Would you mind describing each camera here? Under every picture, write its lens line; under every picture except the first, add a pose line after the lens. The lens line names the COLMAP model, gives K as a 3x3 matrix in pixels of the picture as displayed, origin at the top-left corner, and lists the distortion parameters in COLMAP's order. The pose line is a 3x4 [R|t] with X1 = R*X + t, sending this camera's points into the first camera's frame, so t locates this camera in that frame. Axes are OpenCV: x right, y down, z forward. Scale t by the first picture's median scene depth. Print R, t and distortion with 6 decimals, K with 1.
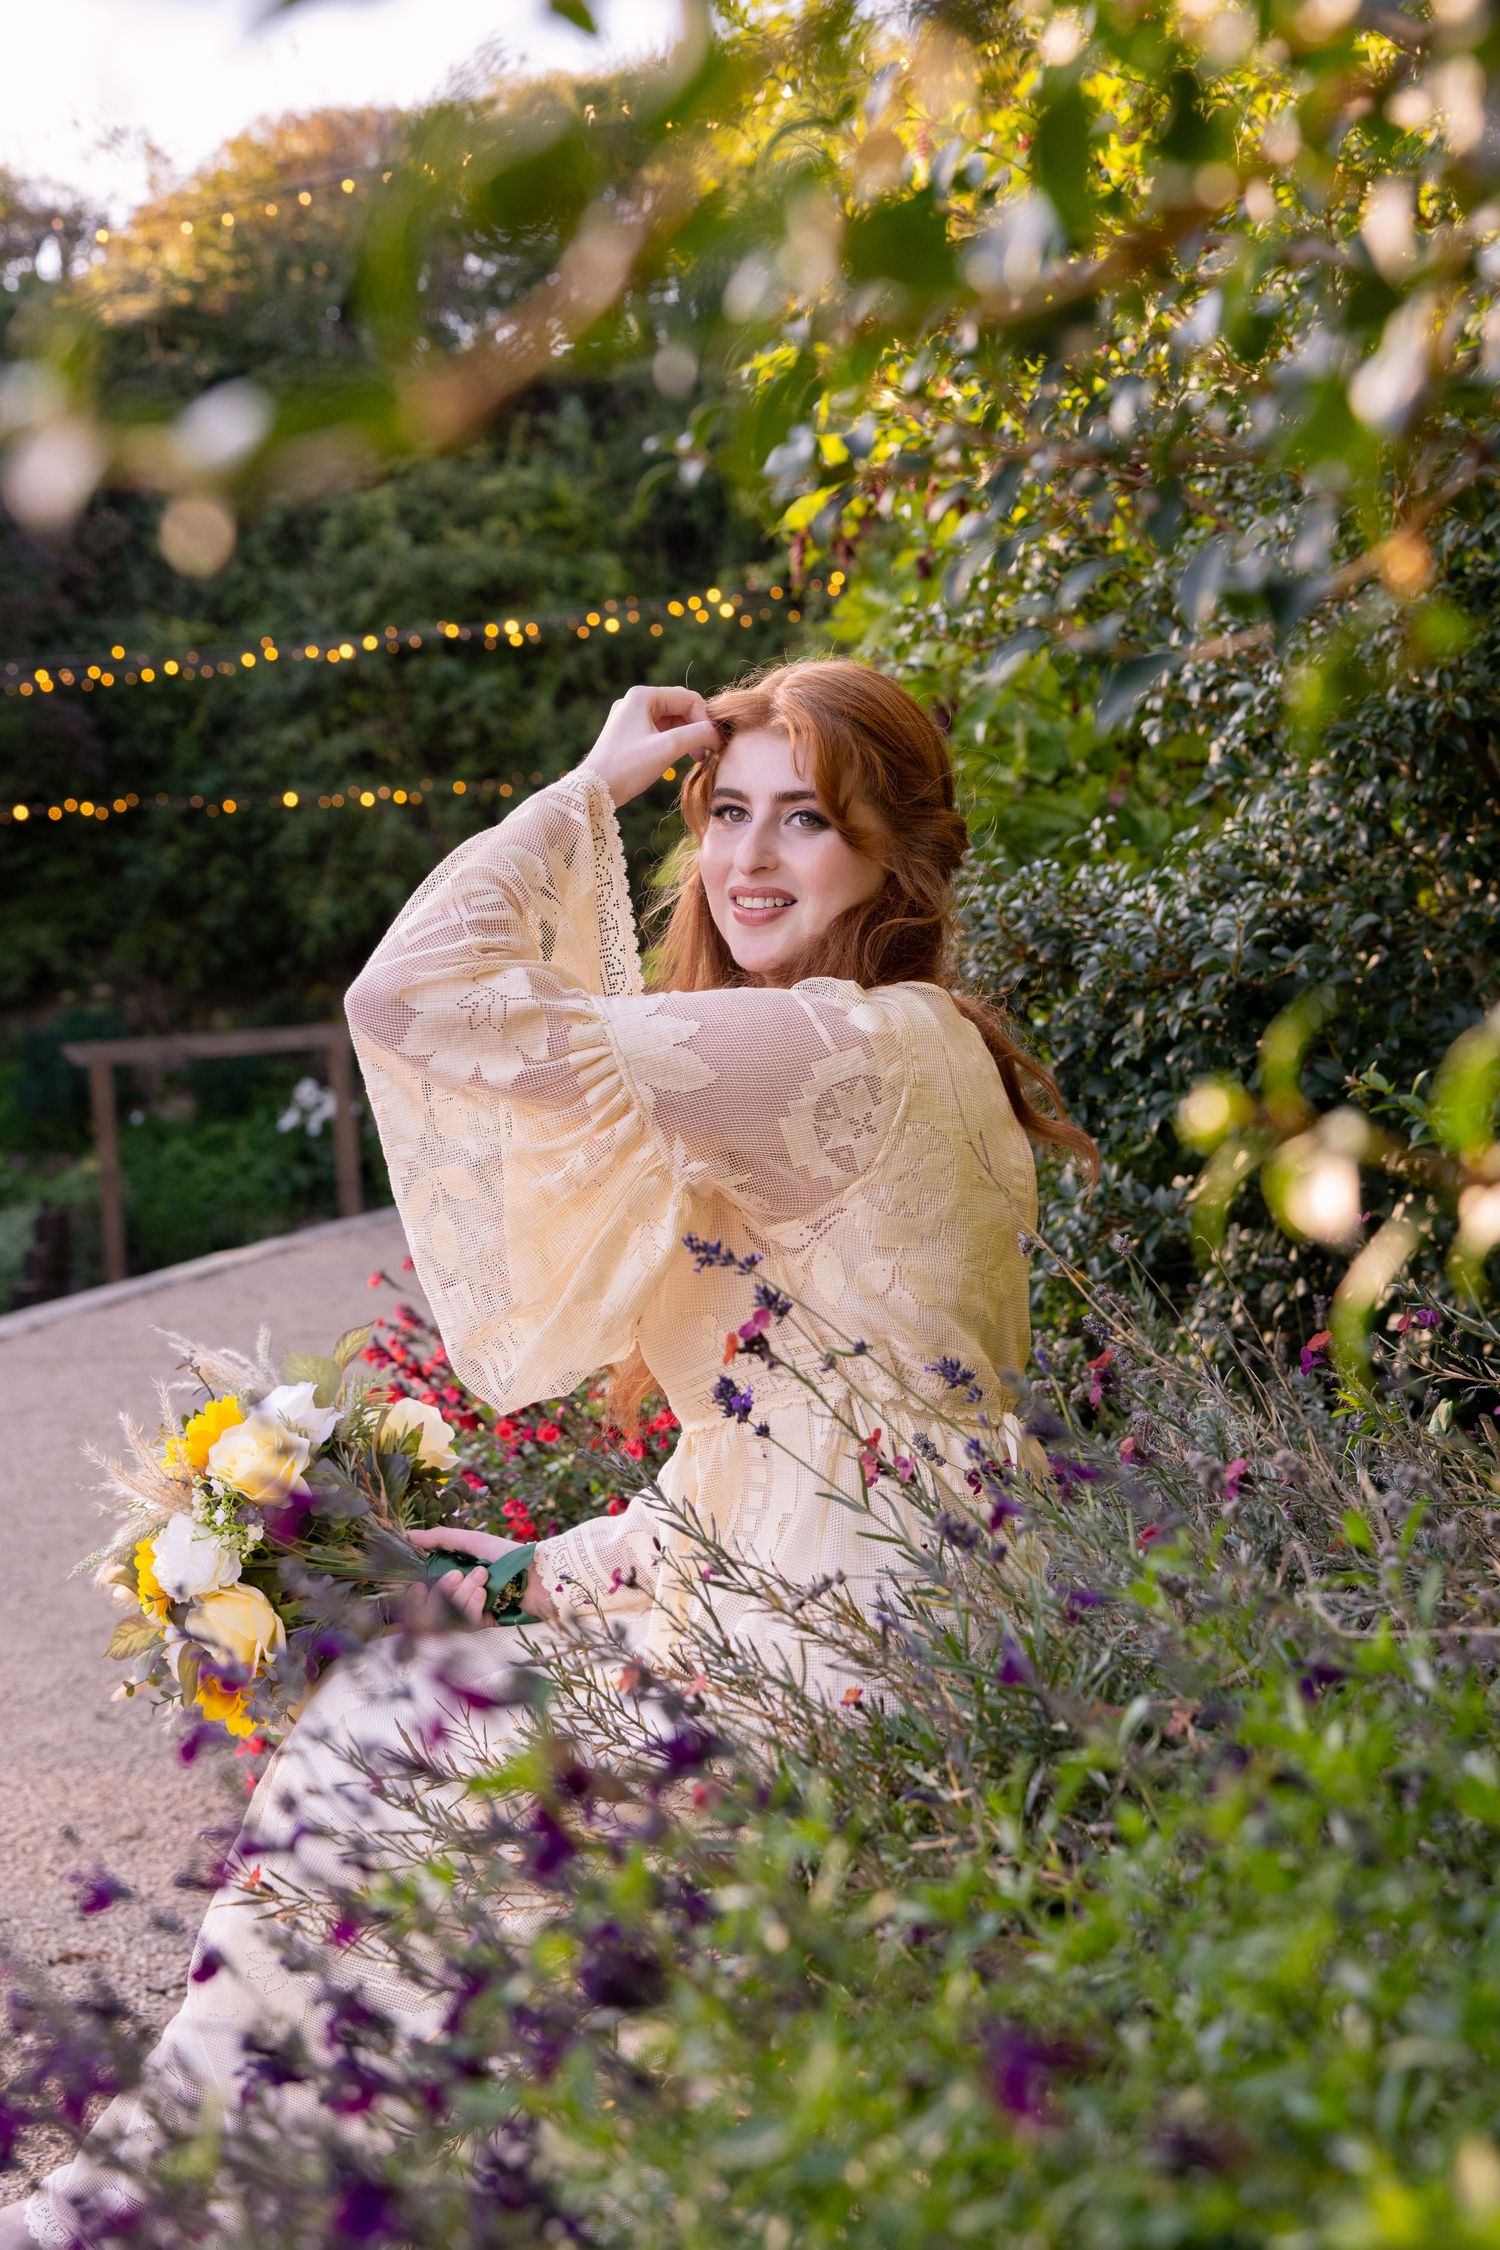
lens RADIAL K [[3255.2, 0, 755.5], [0, 3255.2, 1129.1], [0, 0, 1]] dist [0.033609, 0.000000]
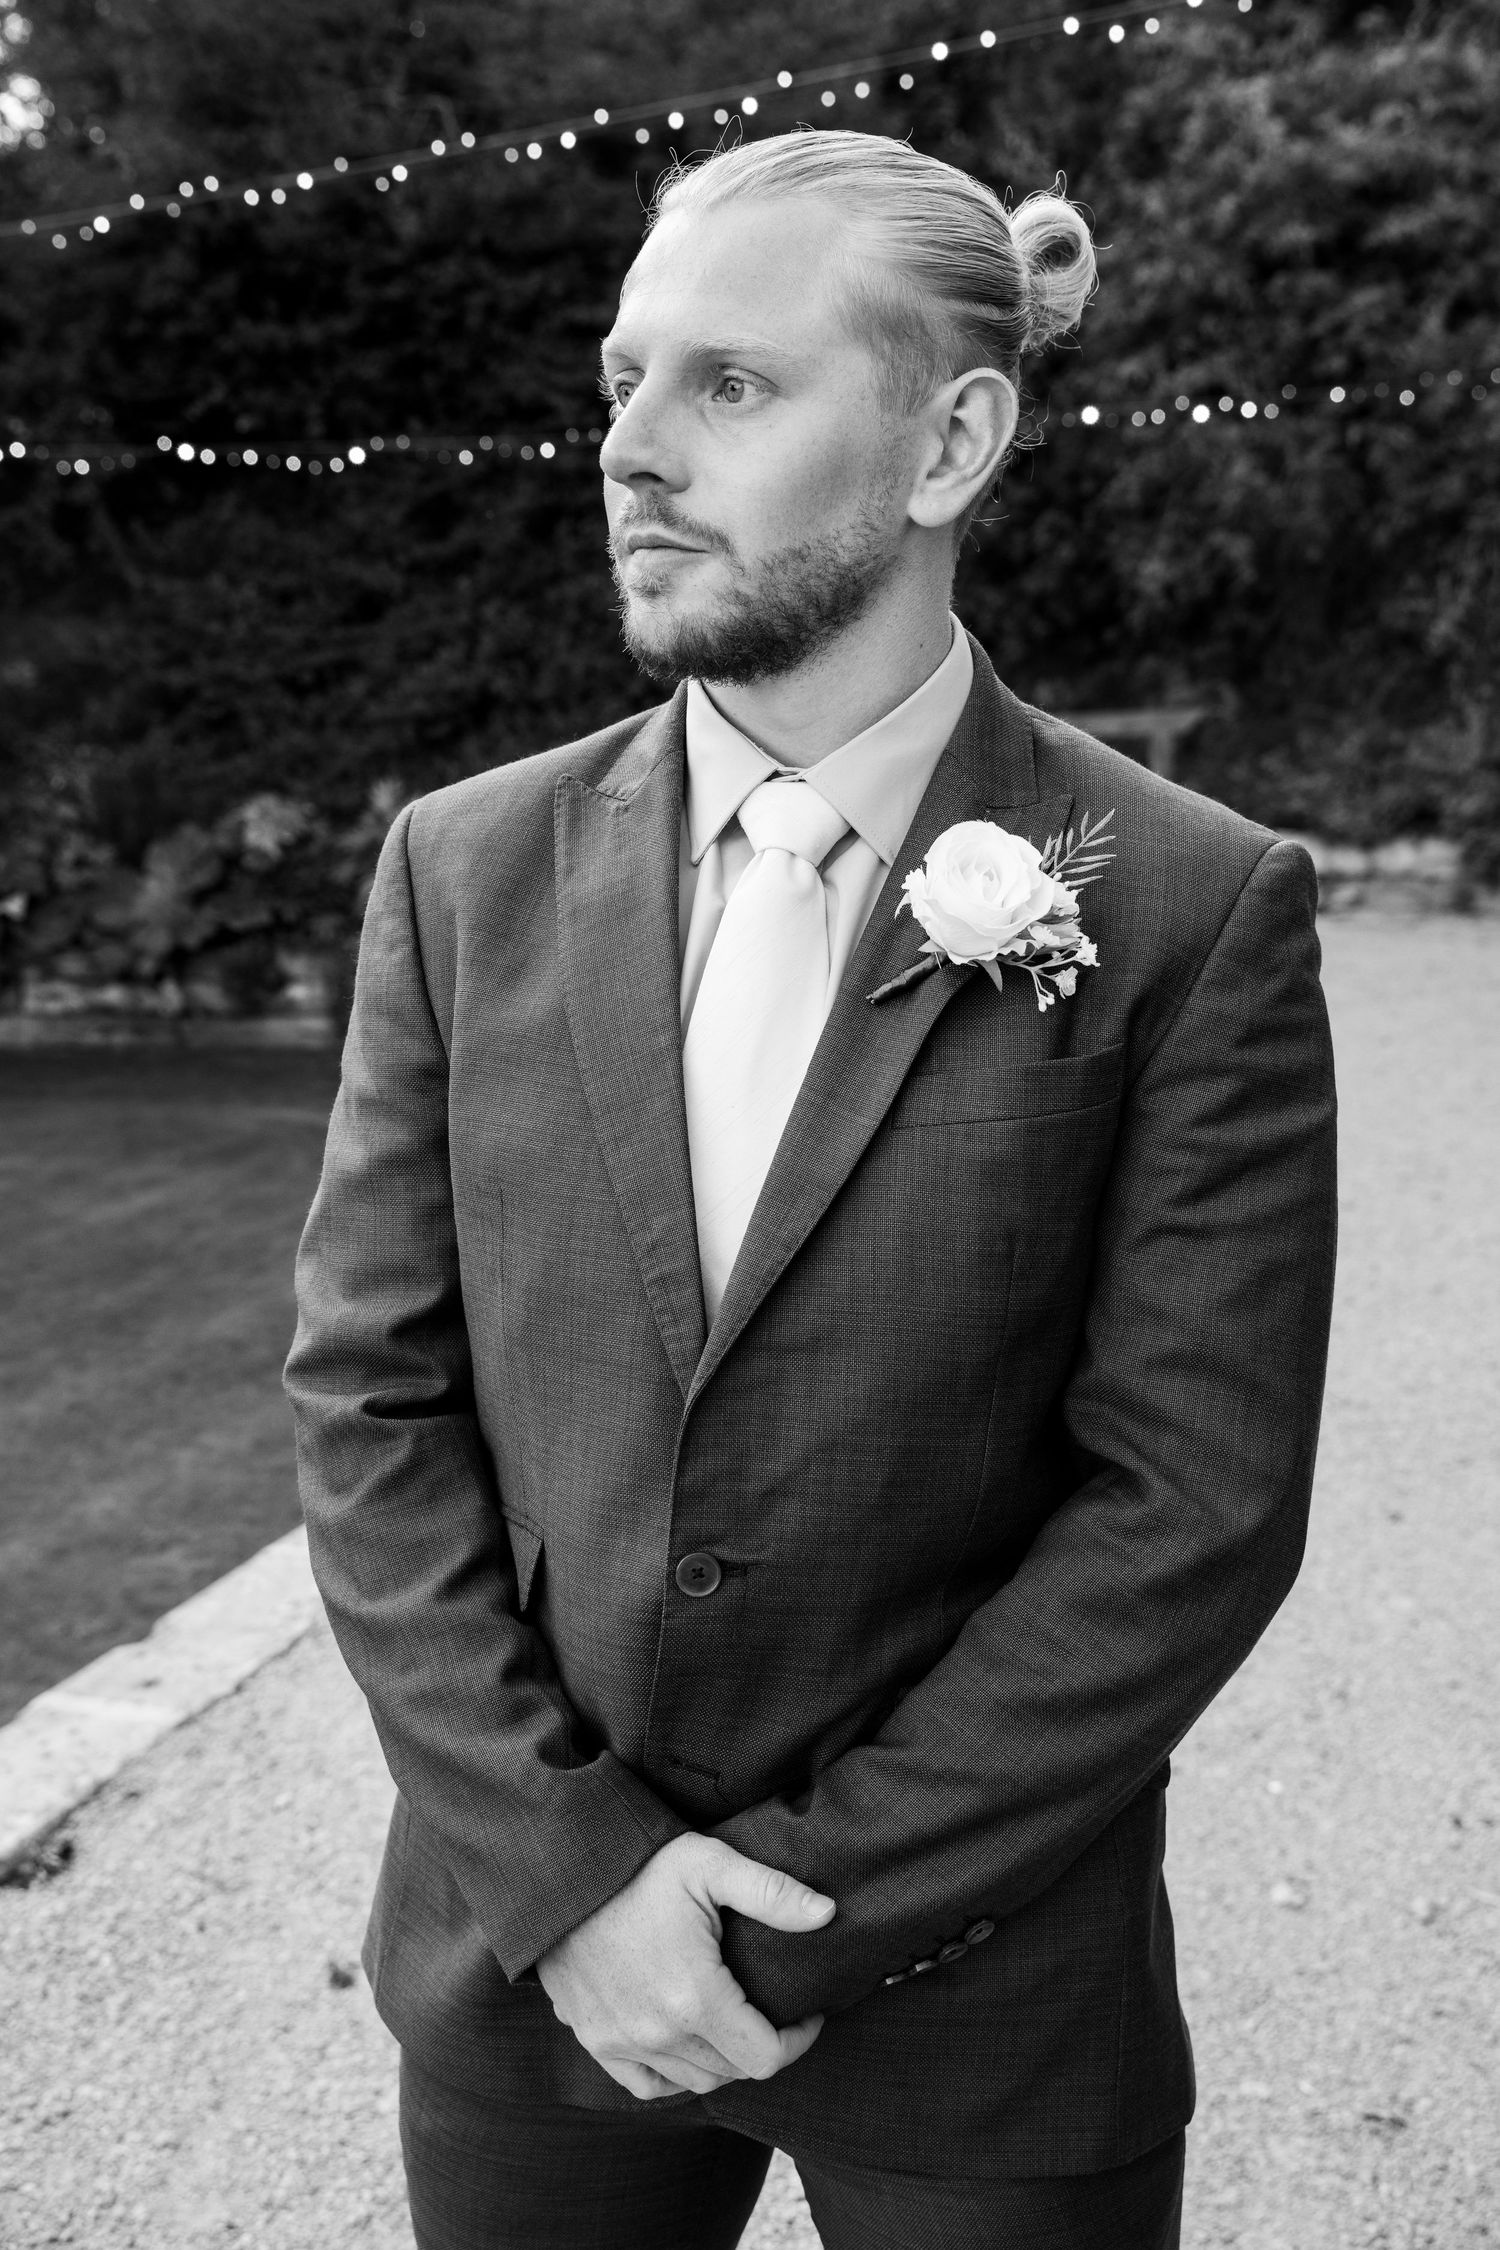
lens RADIAL K [[2269.5, 0, 761.5], [0, 2269.5, 1083.8], [0, 0, 1]] dist [0.032874, 0.000000]
pose [[0.950593, 0.073563, -0.301598, -0.319592], [-0.025723, 0.986842, 0.159629, -0.222266], [0.309373, -0.143984, 0.939977, 3.082901]]
